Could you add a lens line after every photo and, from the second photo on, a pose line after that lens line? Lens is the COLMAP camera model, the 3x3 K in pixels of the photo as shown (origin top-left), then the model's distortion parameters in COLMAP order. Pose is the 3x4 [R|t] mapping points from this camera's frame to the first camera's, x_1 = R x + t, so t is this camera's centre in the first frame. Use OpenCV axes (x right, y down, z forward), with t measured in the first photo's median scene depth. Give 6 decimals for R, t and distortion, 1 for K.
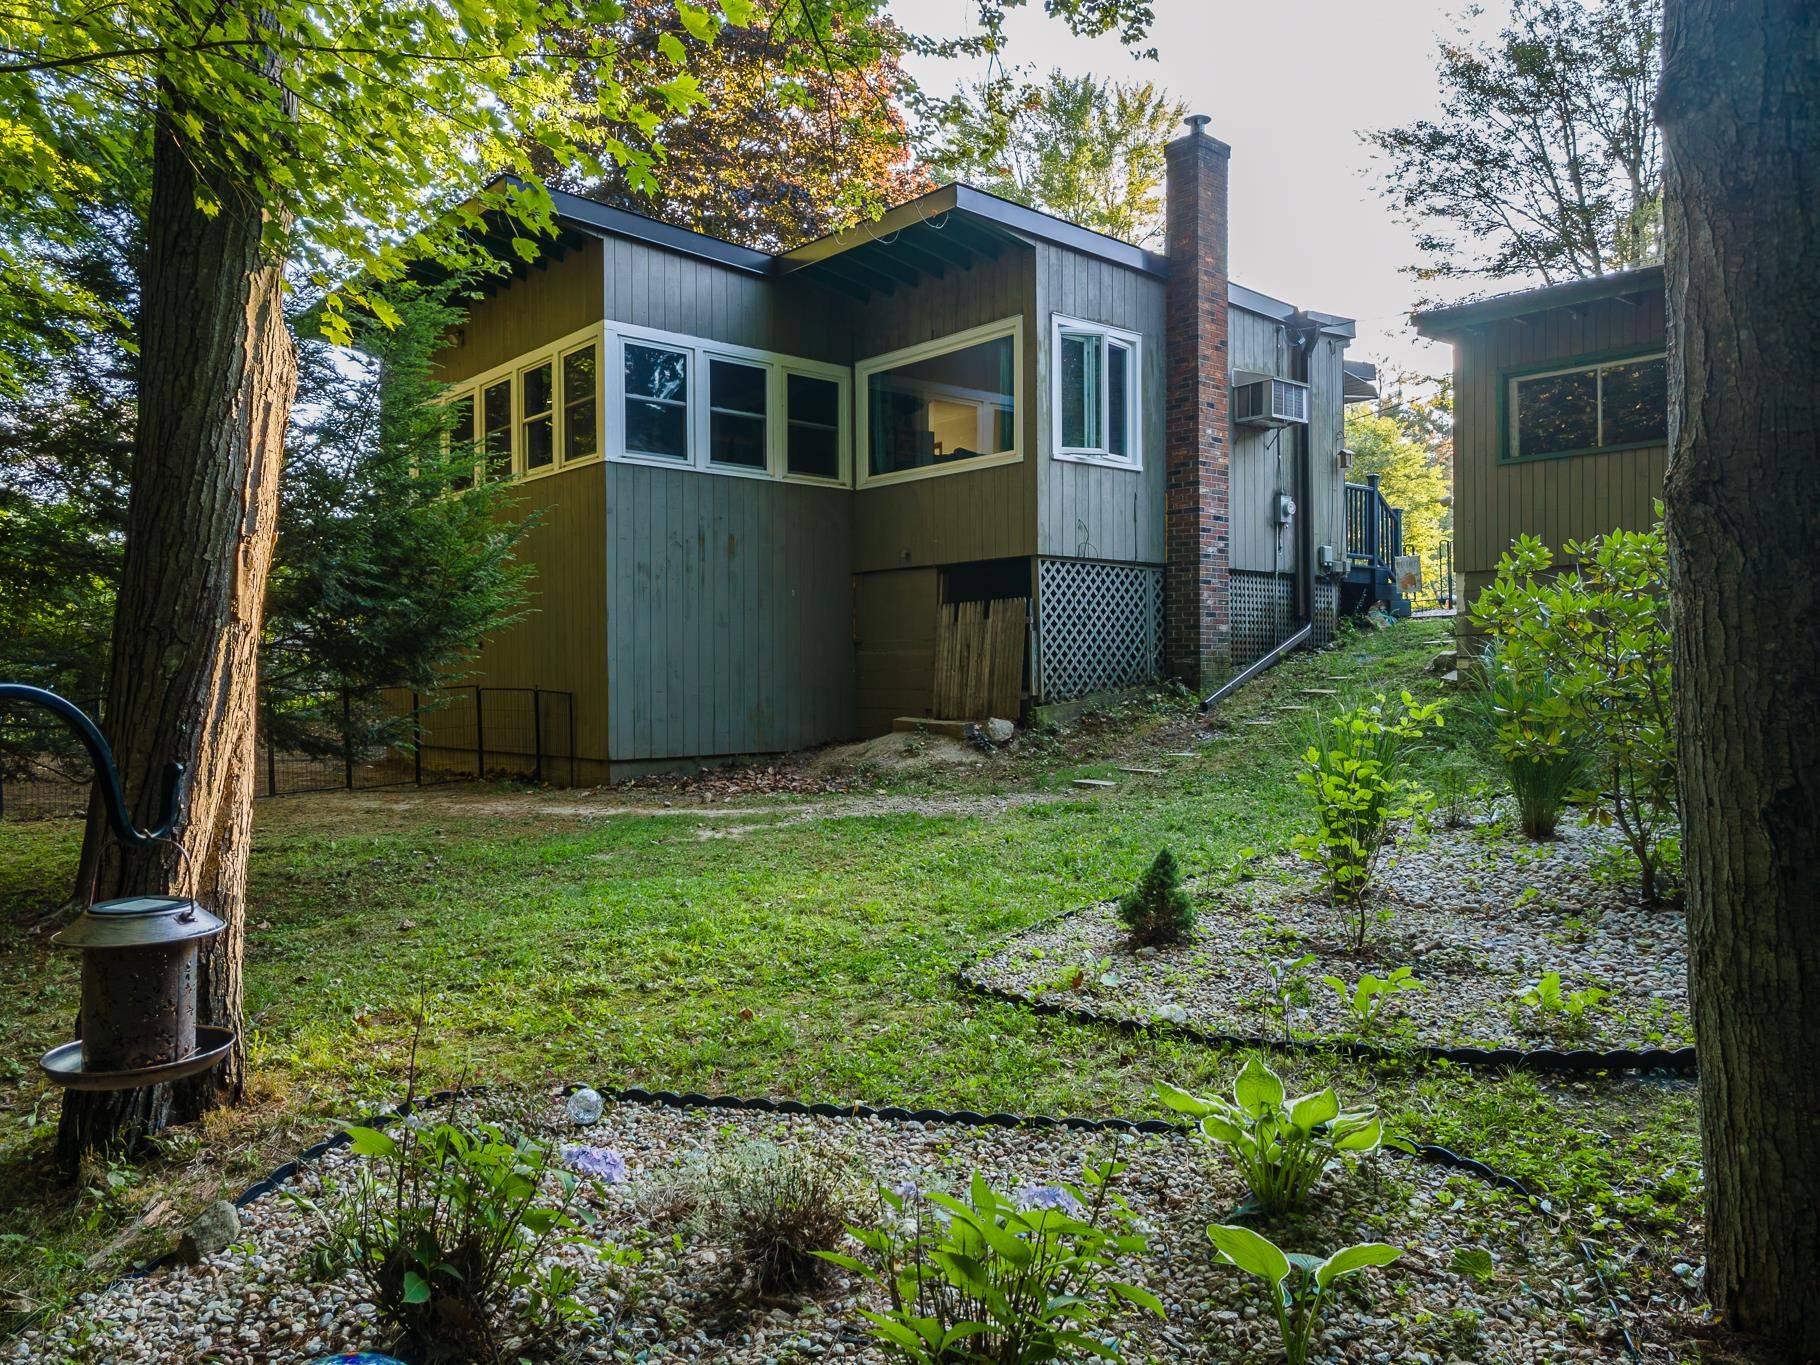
lens RADIAL K [[1309.6, 0, 904.6], [0, 1309.6, 677.5], [0, 0, 1]] dist [0.046941, -0.000500]
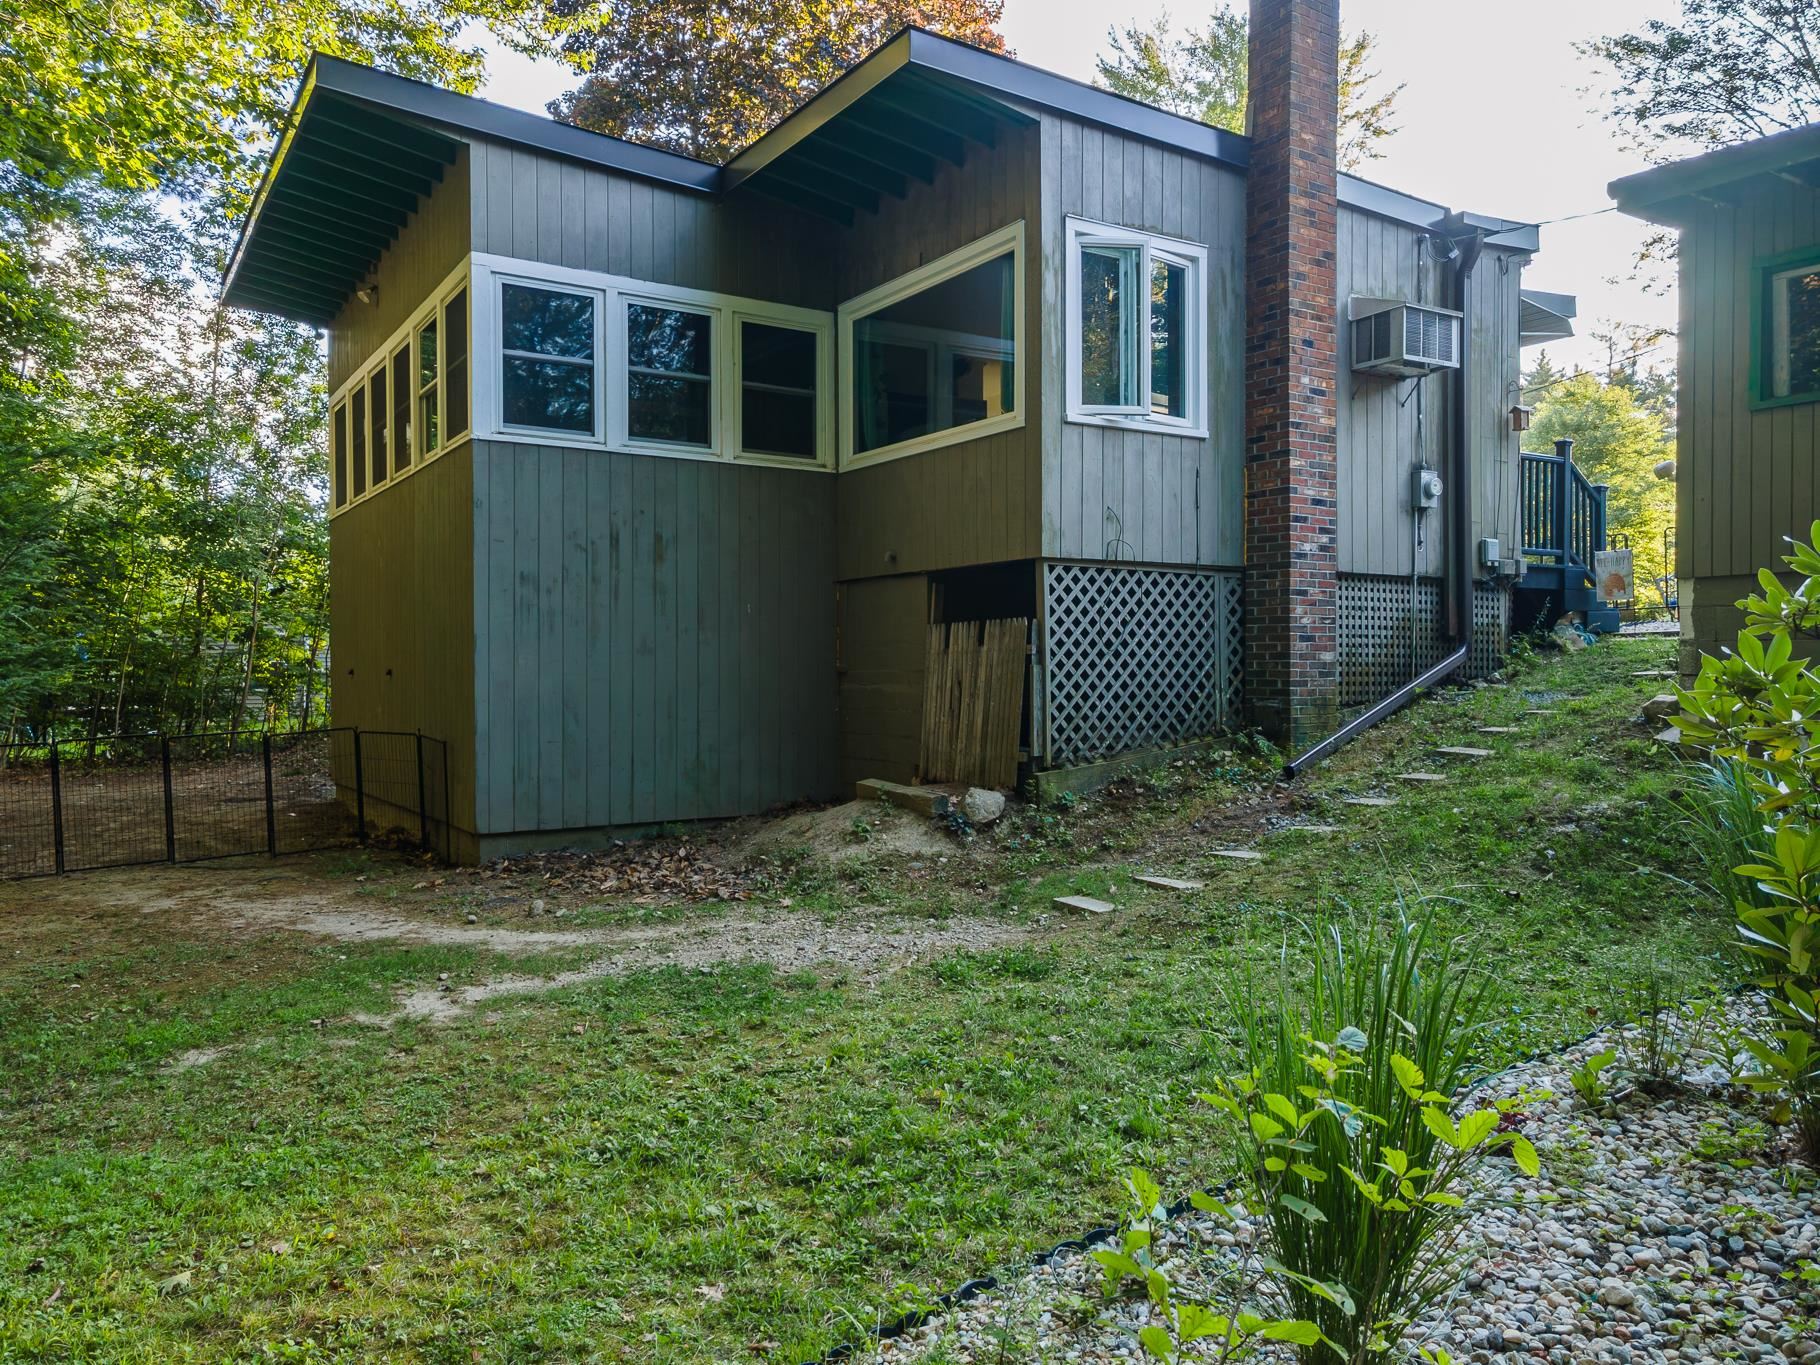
lens RADIAL K [[1313.6, 0, 910.1], [0, 1313.6, 675.9], [0, 0, 1]] dist [0.016699, 0.041271]
pose [[0.989903, 0.003422, -0.141703, 0.122625], [-0.002841, 0.999987, 0.004298, -0.030233], [0.141715, -0.003852, 0.989900, 0.267936]]
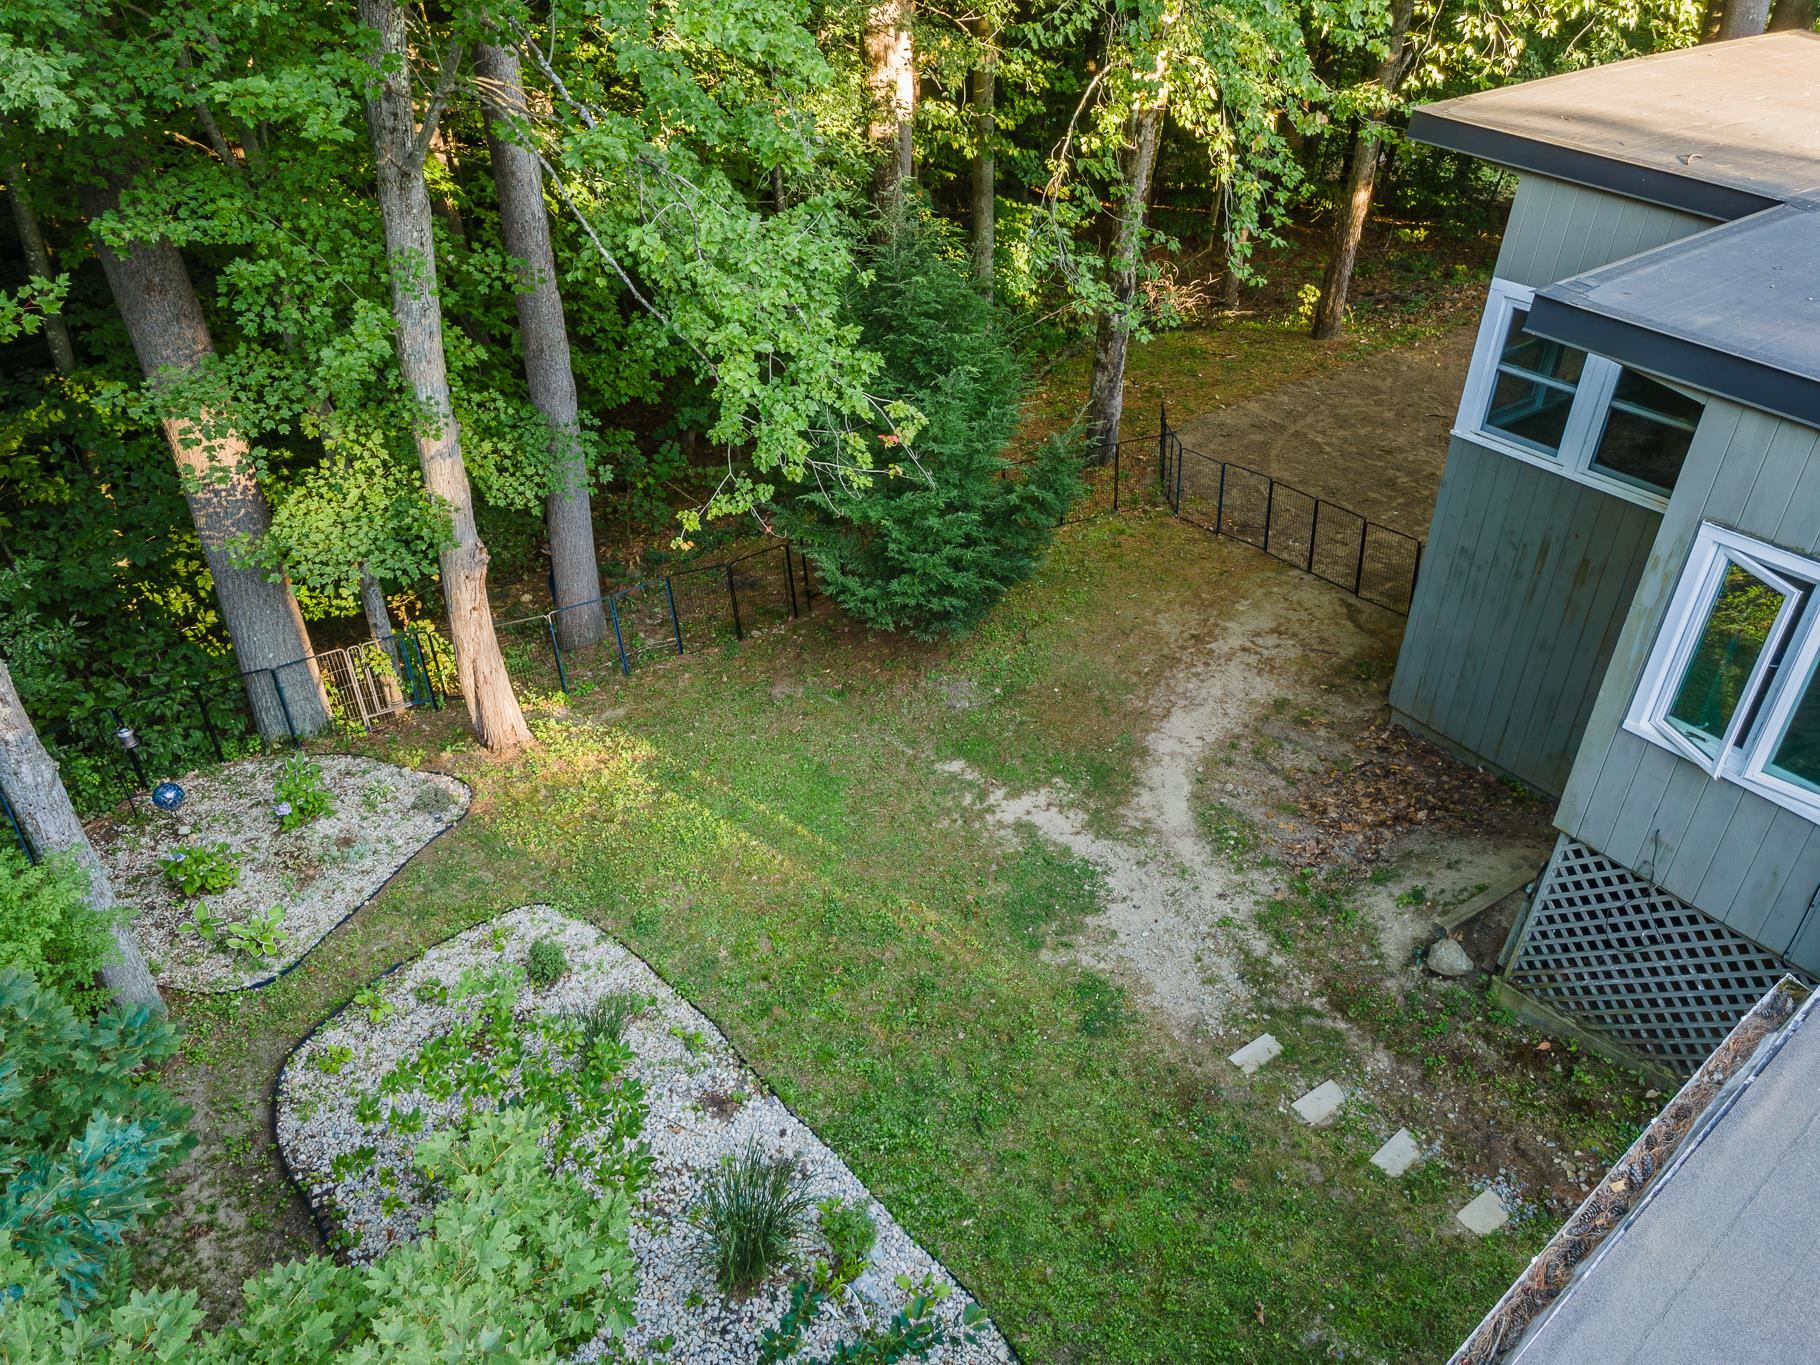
lens RADIAL K [[1309.6, 0, 904.6], [0, 1309.6, 677.5], [0, 0, 1]] dist [0.046941, -0.000500]
pose [[-0.089959, 0.564508, -0.820511, 0.612238], [0.002854, 0.823994, 0.566592, -0.512934], [0.995941, 0.048628, -0.075737, 0.661083]]
